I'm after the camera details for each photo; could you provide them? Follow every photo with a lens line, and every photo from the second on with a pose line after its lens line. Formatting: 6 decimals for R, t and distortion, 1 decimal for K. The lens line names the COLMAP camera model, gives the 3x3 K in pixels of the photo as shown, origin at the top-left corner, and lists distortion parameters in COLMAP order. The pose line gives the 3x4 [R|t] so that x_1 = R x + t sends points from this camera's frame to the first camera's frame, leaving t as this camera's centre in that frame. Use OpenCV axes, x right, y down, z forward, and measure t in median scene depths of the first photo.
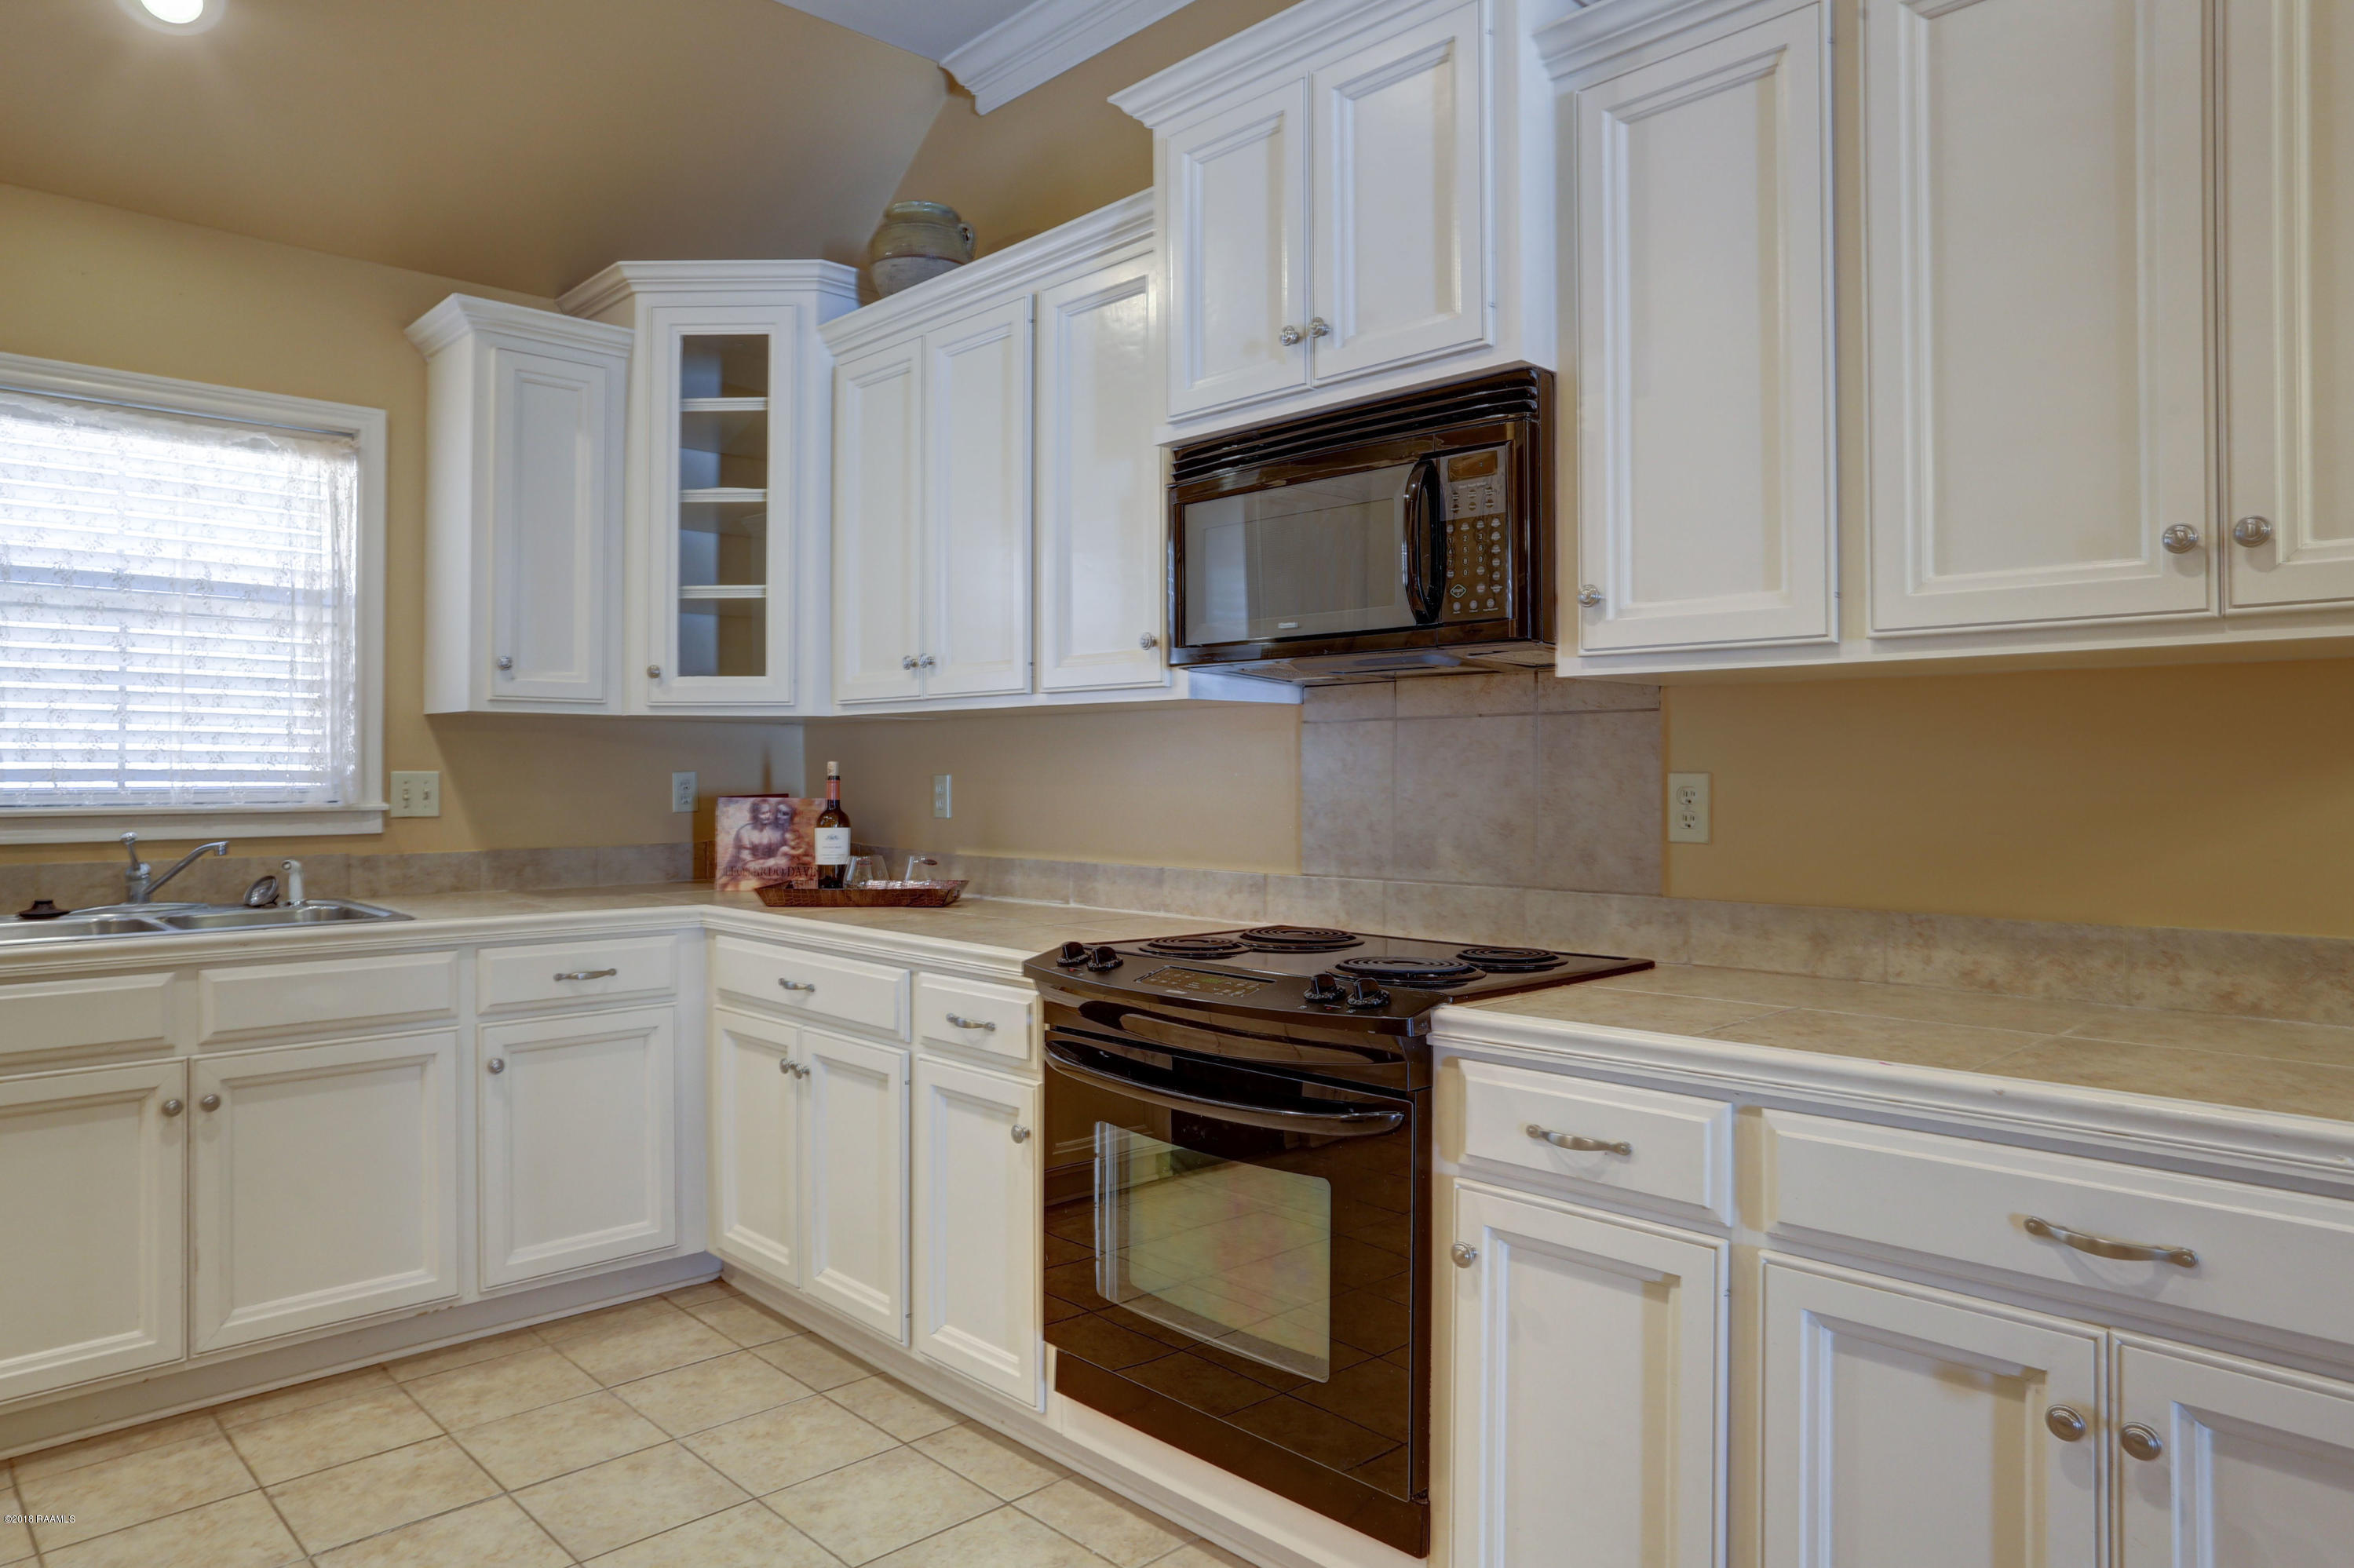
lens RADIAL K [[1558.4, 0, 1177.9], [0, 1558.4, 772.8], [0, 0, 1]] dist [-0.026590, 0.026571]
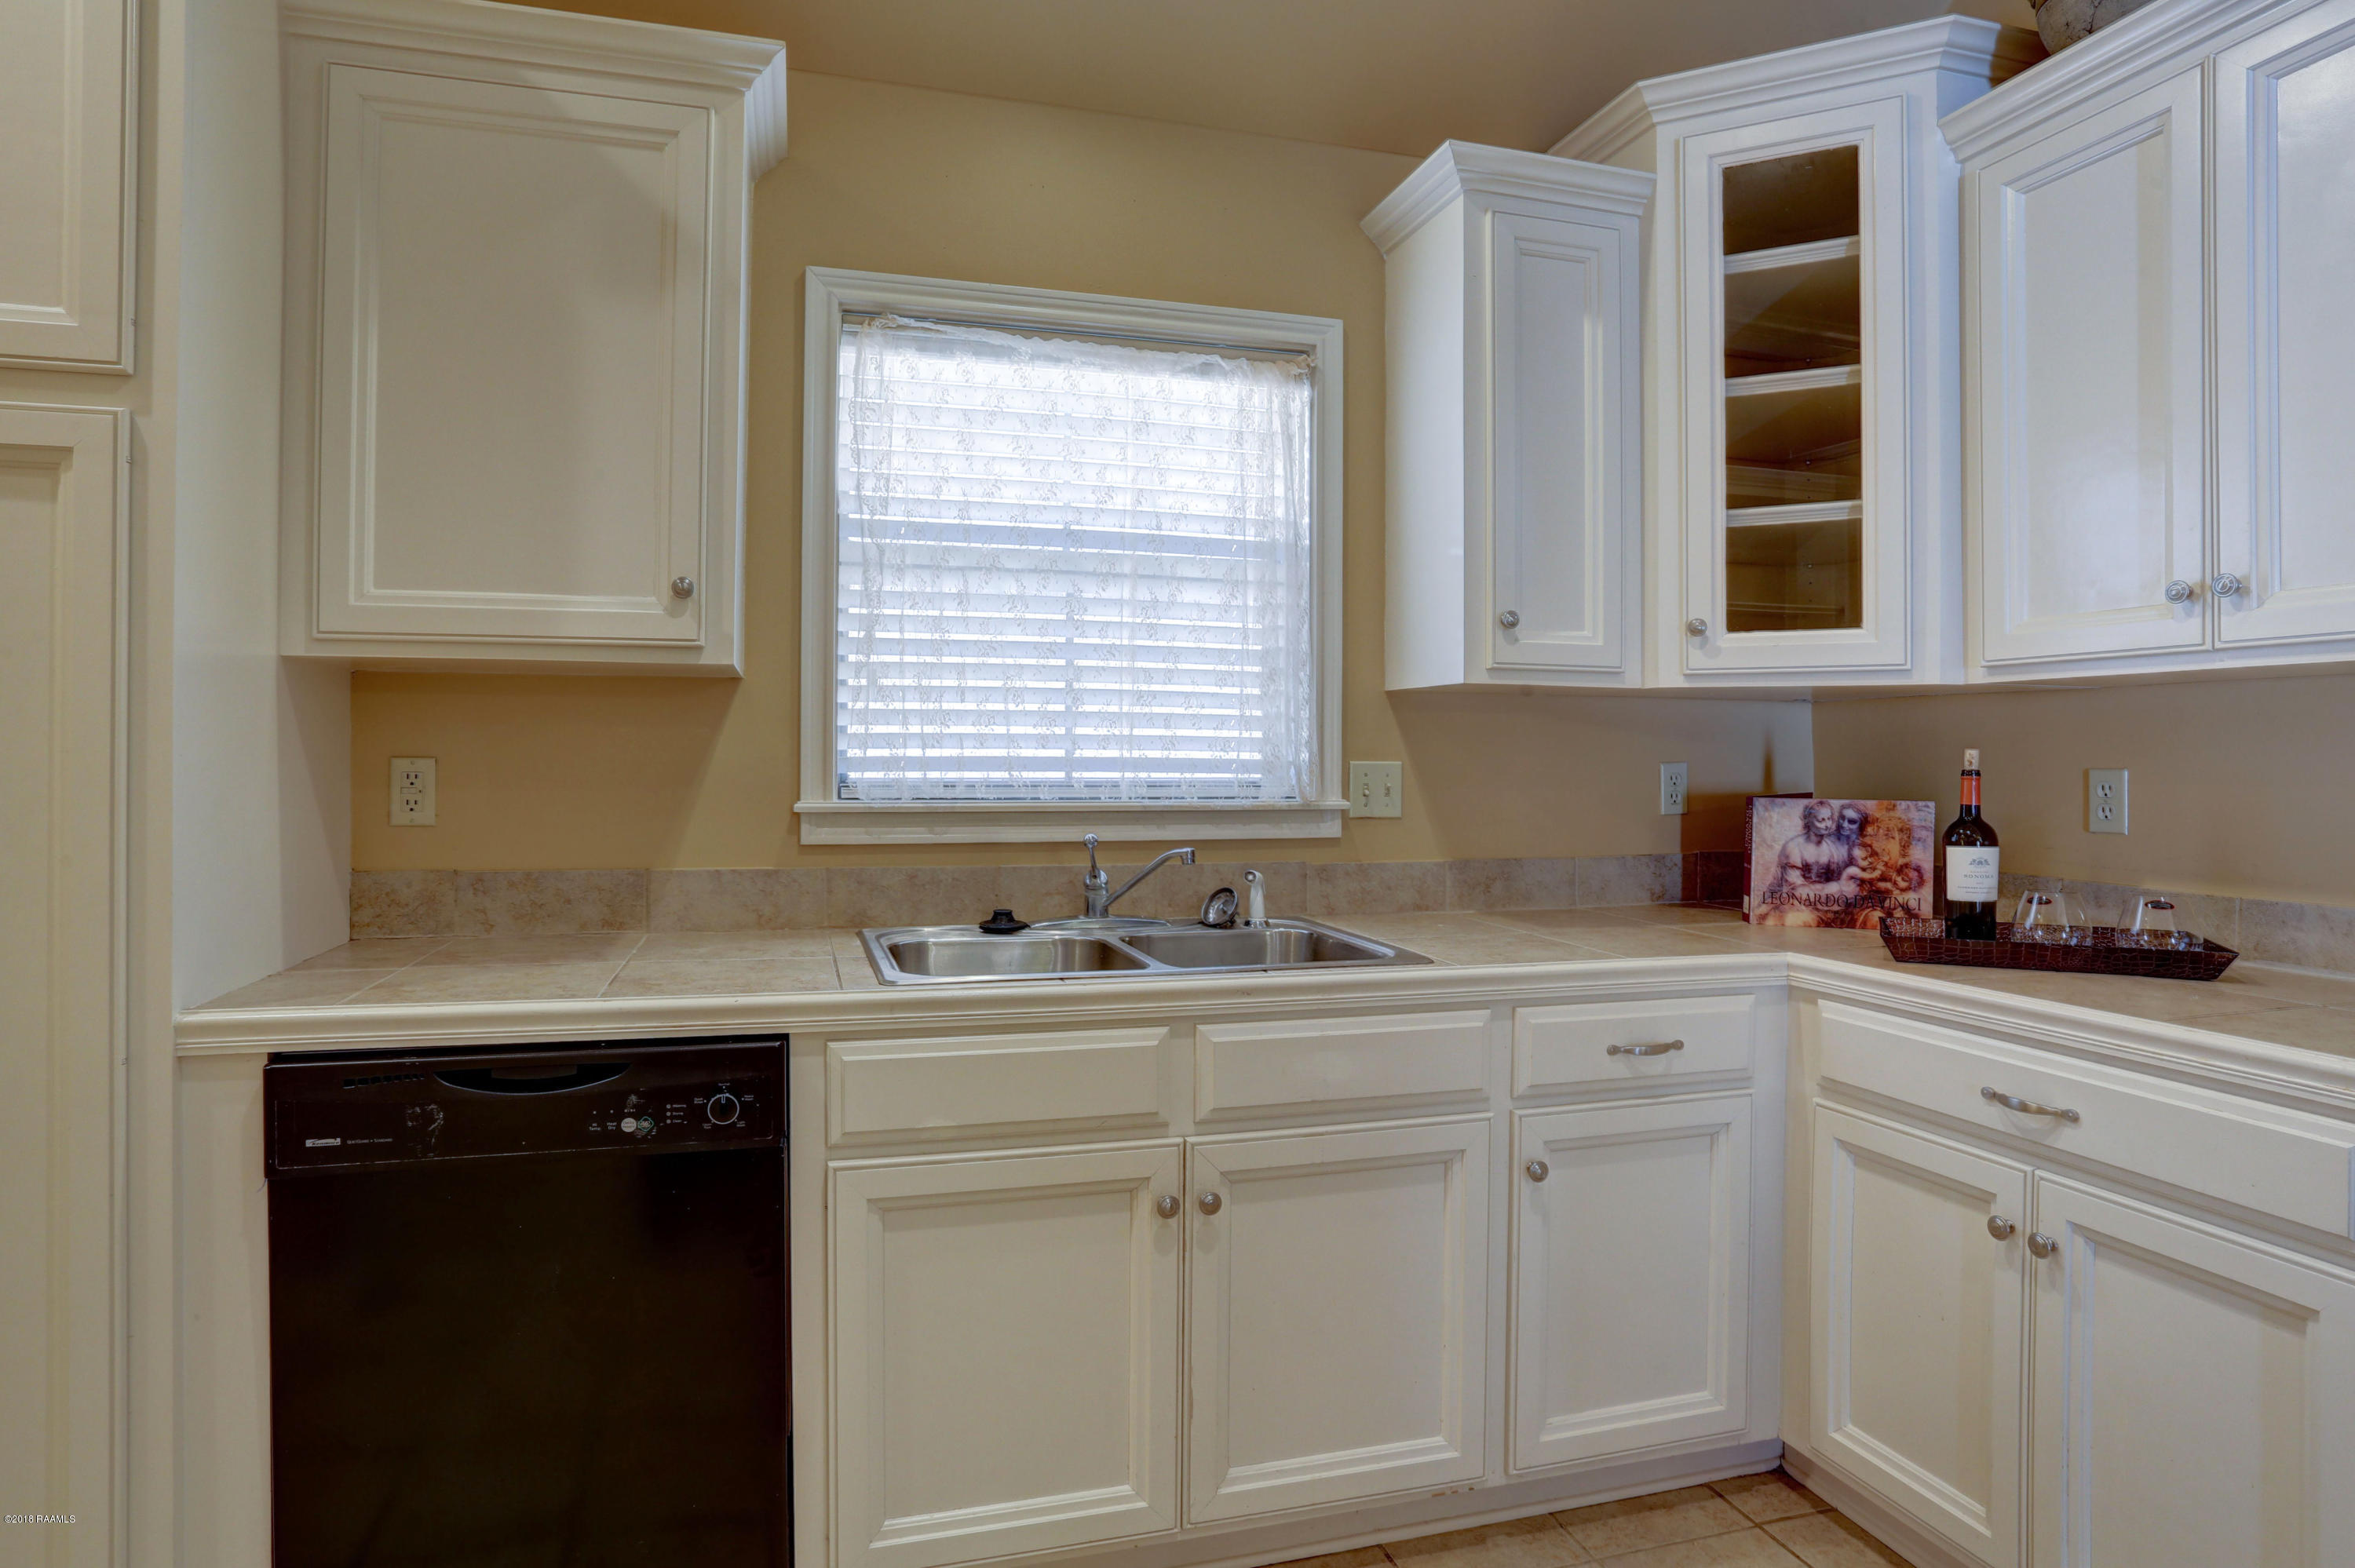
lens RADIAL K [[1366.3, 0, 1178.6], [0, 1366.3, 766.0], [0, 0, 1]] dist [-0.000749, 0.006779]
pose [[0.907300, 0.007294, -0.420421, -0.294402], [-0.005040, 0.999966, 0.006473, -0.002567], [0.420454, -0.003754, 0.907306, 0.319710]]
